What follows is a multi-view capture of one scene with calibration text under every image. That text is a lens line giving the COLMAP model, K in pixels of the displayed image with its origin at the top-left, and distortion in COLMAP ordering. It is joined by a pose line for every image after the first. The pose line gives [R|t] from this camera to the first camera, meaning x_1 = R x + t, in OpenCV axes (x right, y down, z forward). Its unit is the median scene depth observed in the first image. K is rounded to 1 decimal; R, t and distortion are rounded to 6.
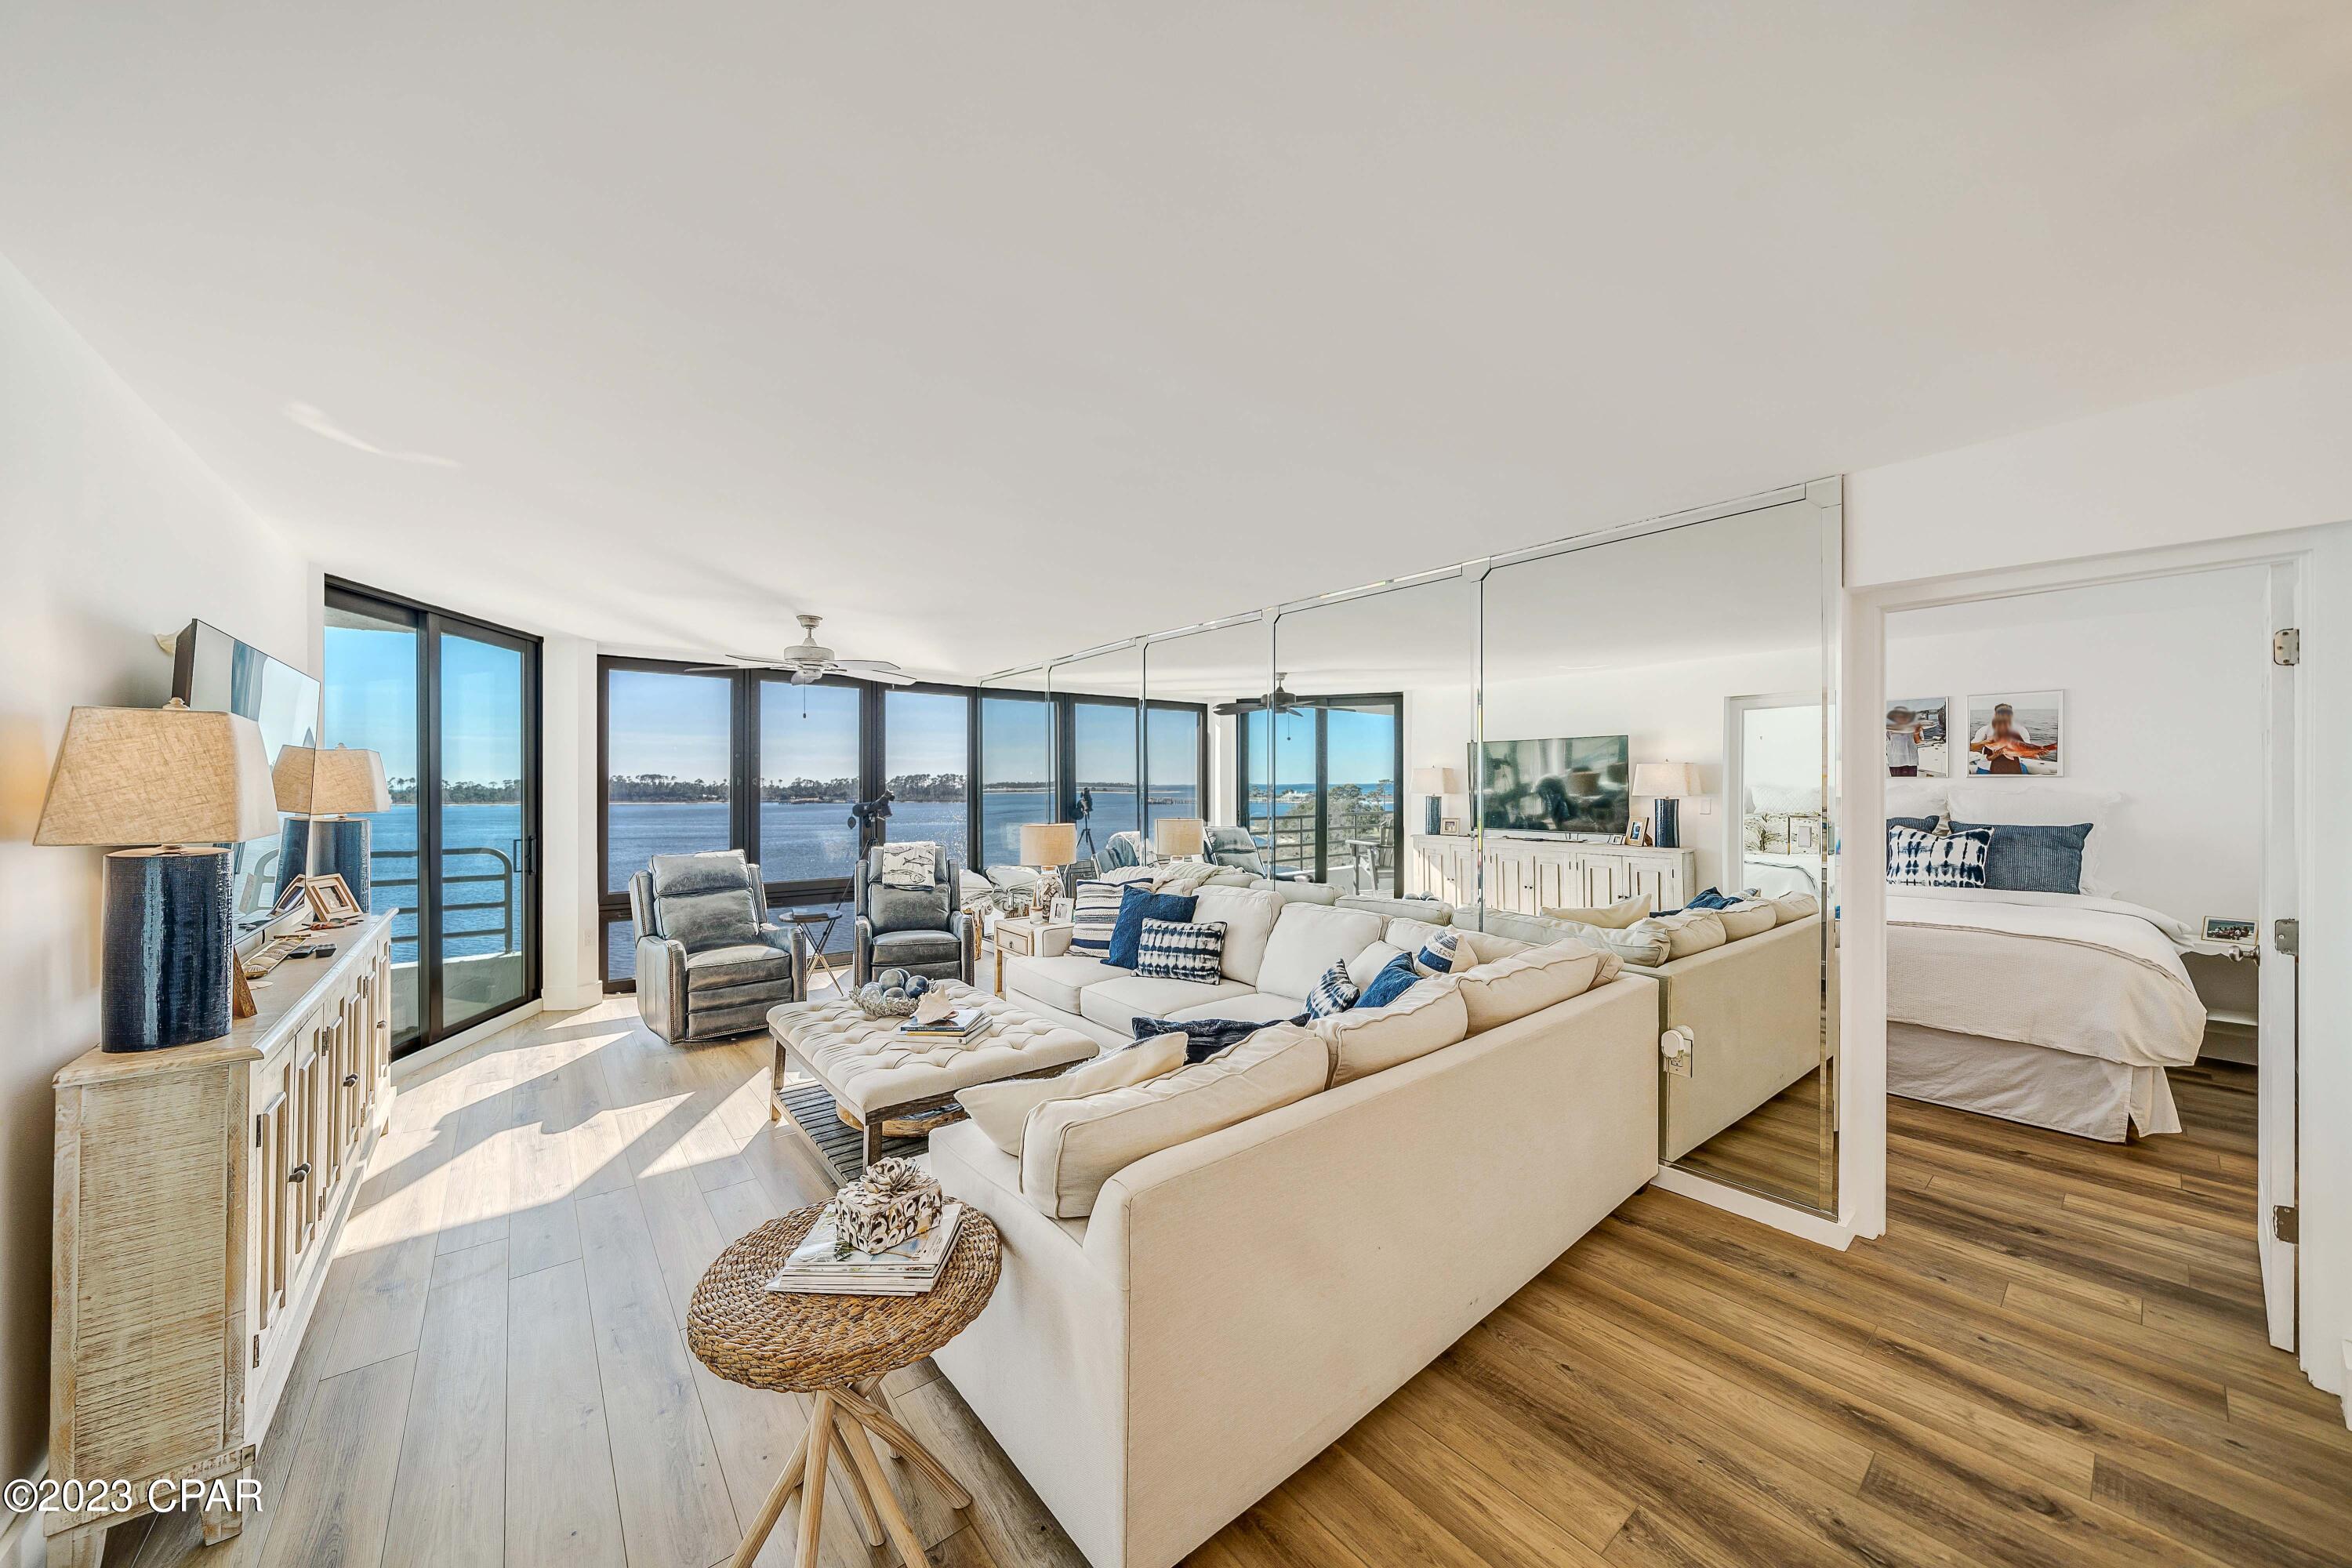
lens RADIAL K [[807.3, 0, 1162.6], [0, 807.3, 784.3], [0, 0, 1]] dist [-0.000989, 0.000208]
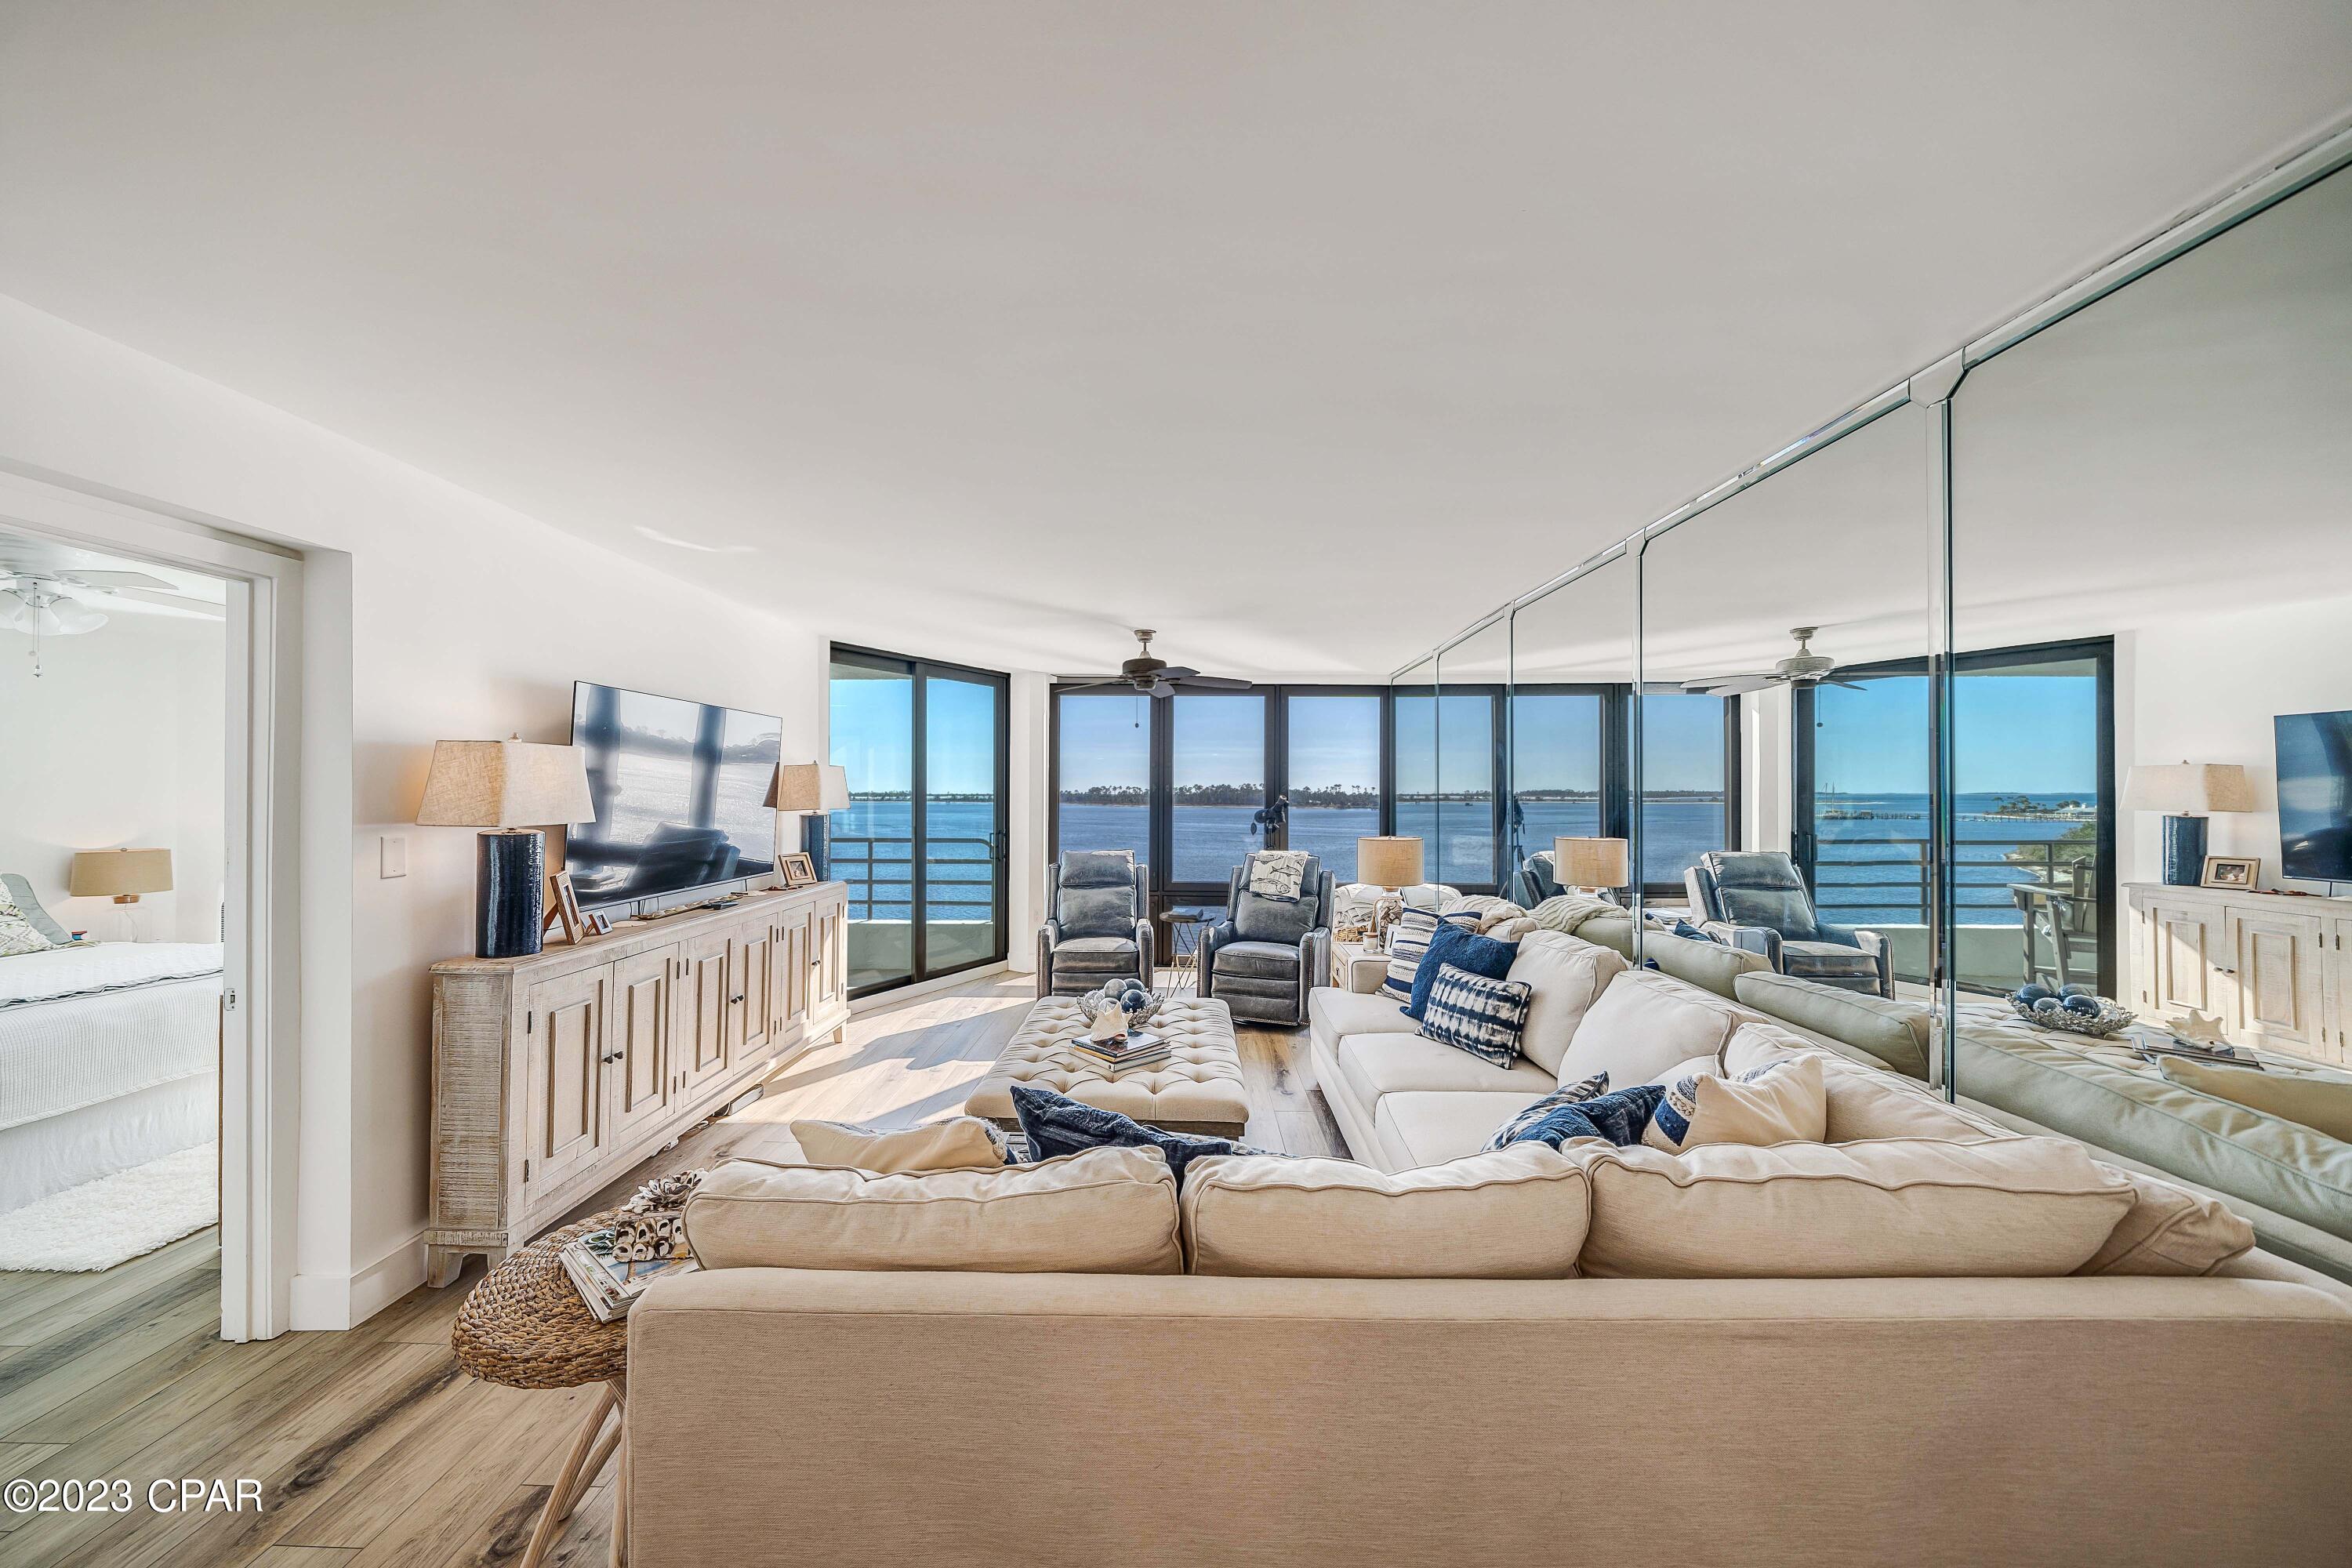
lens RADIAL K [[807.3, 0, 1162.6], [0, 807.3, 784.3], [0, 0, 1]] dist [-0.000989, 0.000208]
pose [[0.768976, -0.001906, -0.639275, 0.229069], [-0.003884, 0.999963, -0.007652, -0.000177], [0.639266, 0.008367, 0.768940, 0.190317]]
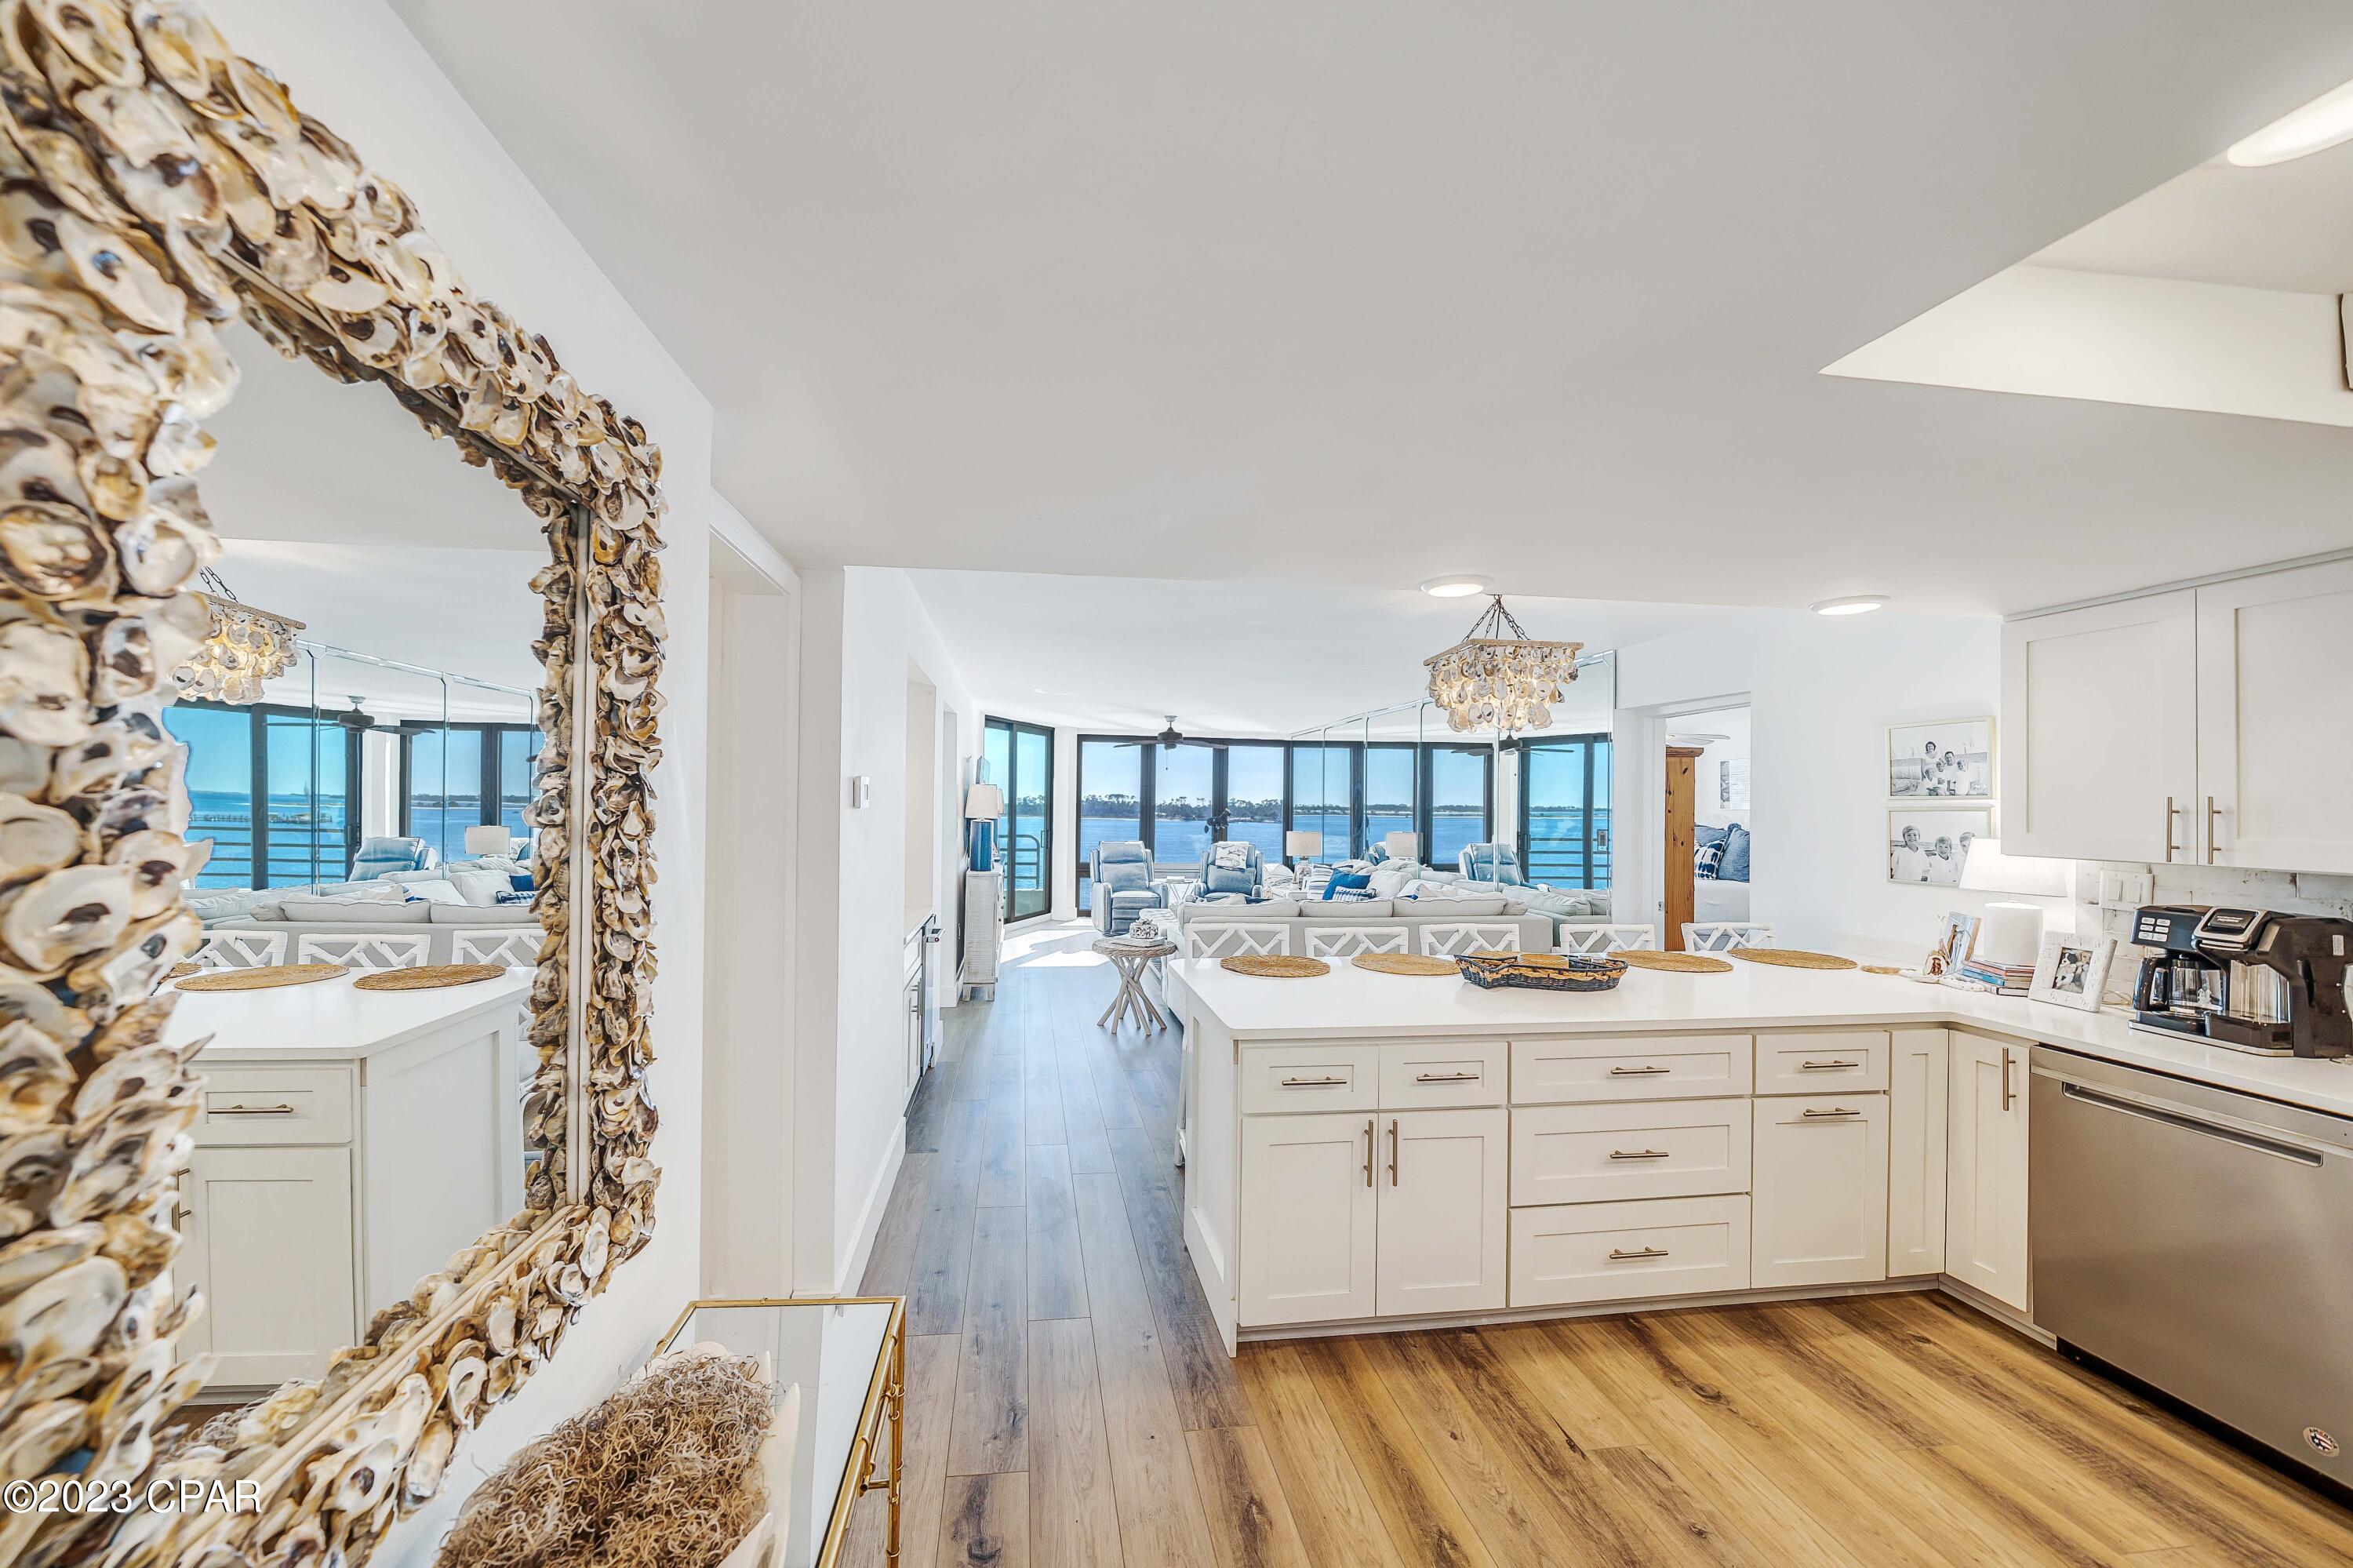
lens RADIAL K [[823.6, 0, 1128.7], [0, 823.6, 794.1], [0, 0, 1]] dist [-0.000203, -0.000165]
pose [[0.852938, 0.007674, -0.521956, 0.434192], [-0.015586, 0.999821, -0.010770, -0.003083], [0.521780, 0.017321, 0.852904, -0.613584]]
